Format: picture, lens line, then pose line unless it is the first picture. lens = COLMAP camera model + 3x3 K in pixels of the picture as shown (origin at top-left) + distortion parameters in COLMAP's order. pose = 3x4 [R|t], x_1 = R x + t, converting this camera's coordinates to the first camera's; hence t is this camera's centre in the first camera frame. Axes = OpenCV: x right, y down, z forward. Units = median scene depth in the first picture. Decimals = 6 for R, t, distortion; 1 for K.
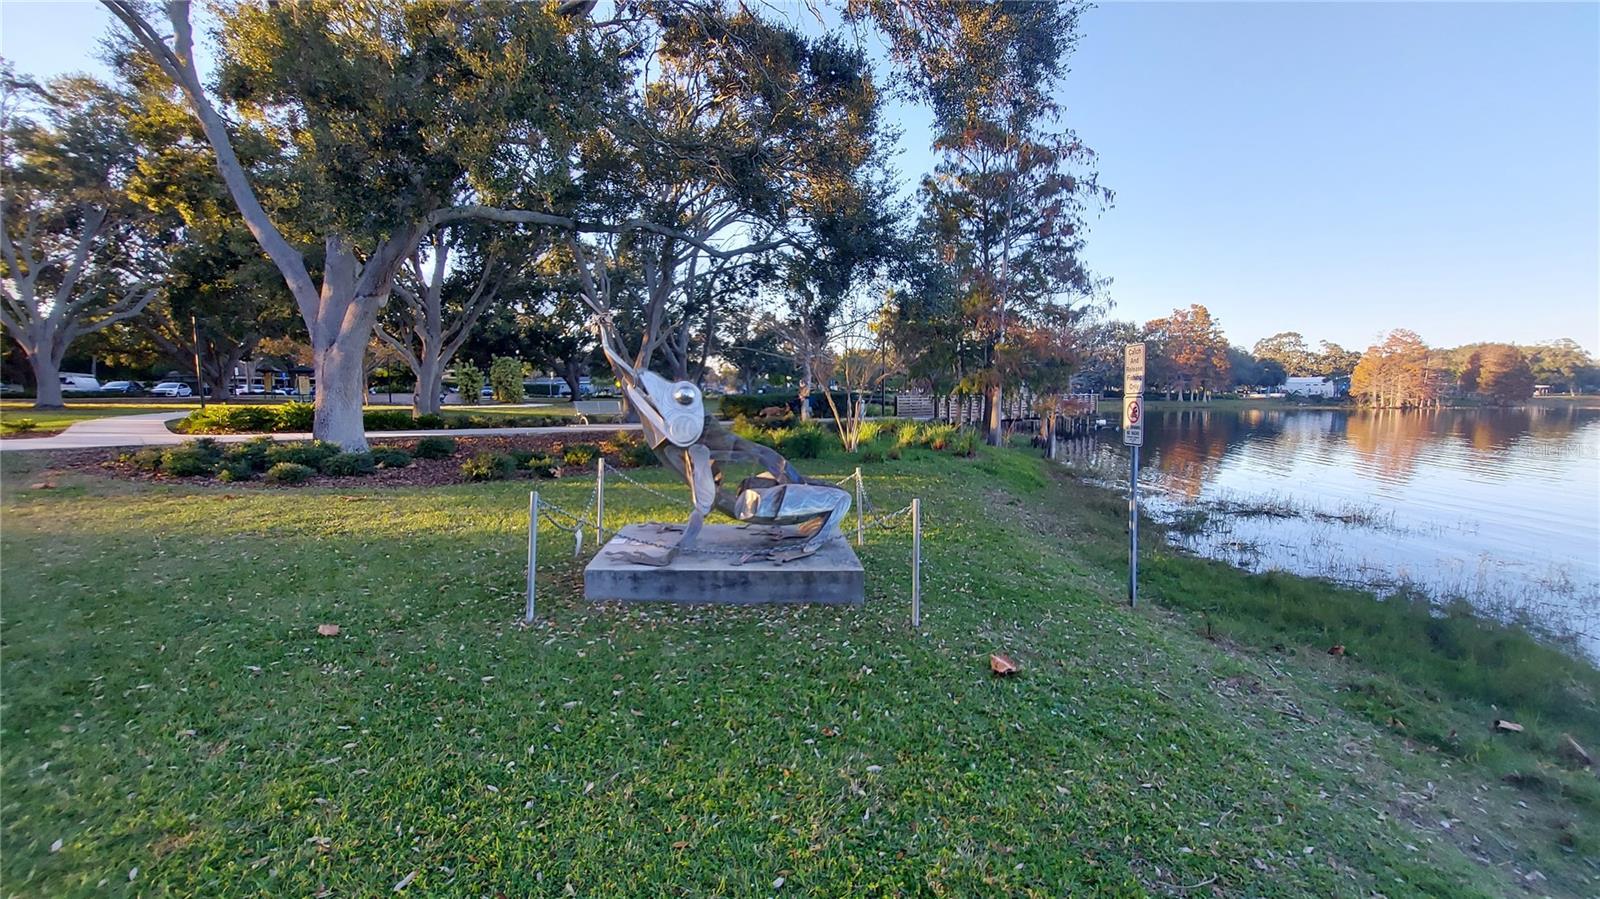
lens RADIAL K [[630.0, 0, 806.2], [0, 630.0, 457.0], [0, 0, 1]] dist [-0.033012, 0.003919]
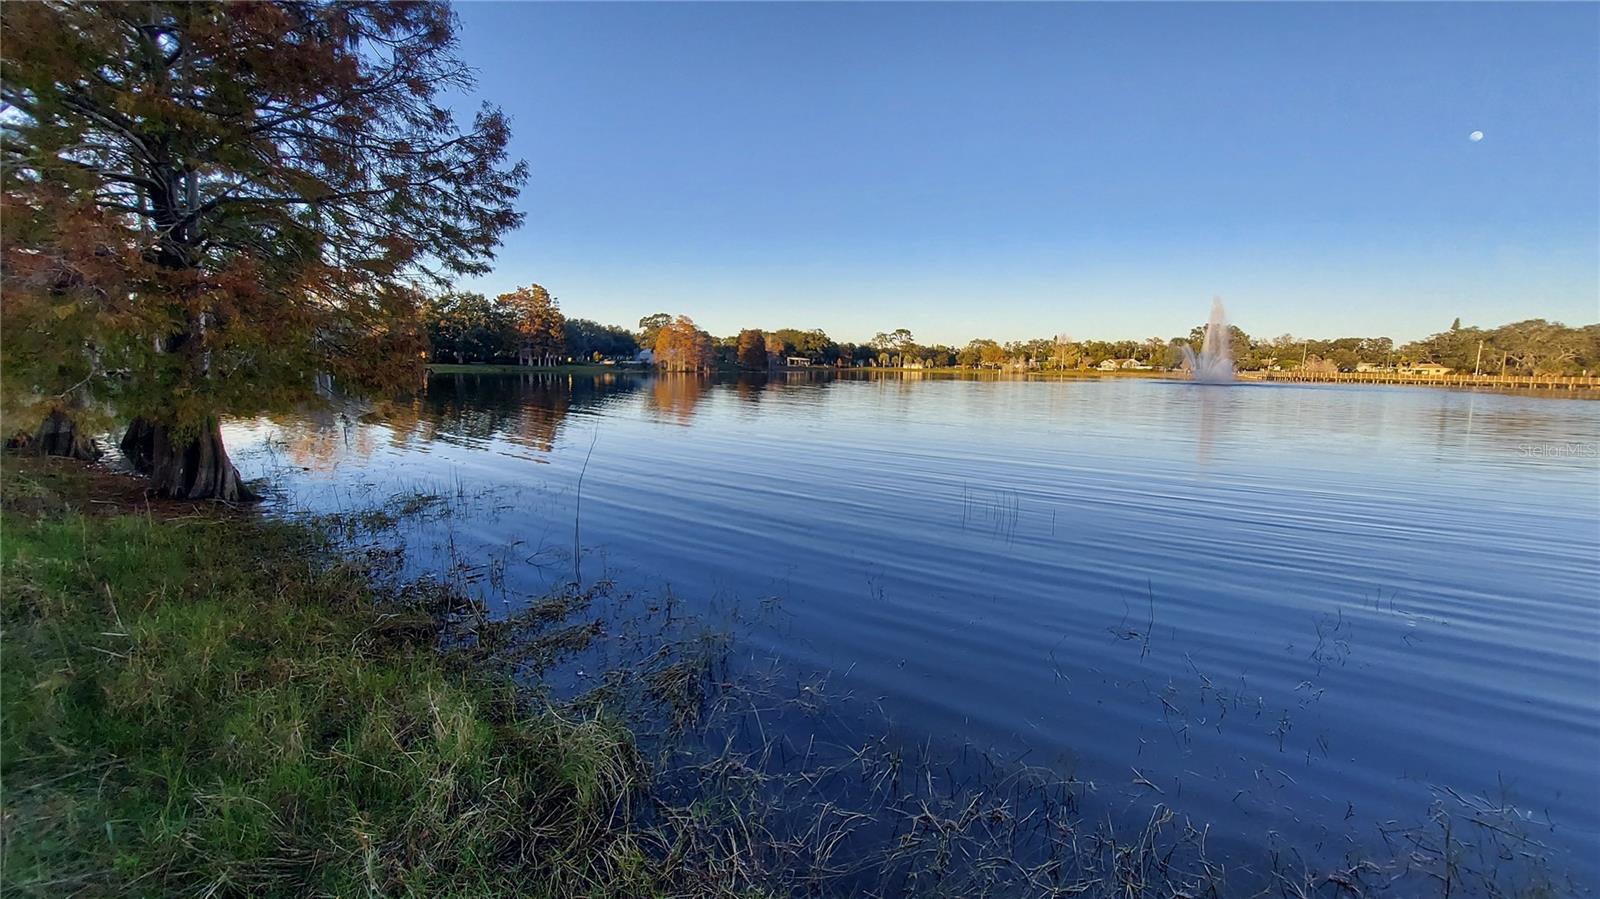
lens RADIAL K [[630.0, 0, 806.2], [0, 630.0, 457.0], [0, 0, 1]] dist [-0.033012, 0.003919]
pose [[0.708711, -0.085383, 0.700313, 1.025251], [0.049912, 0.996230, 0.070950, 0.207413], [-0.703731, -0.015329, 0.710301, -1.779156]]
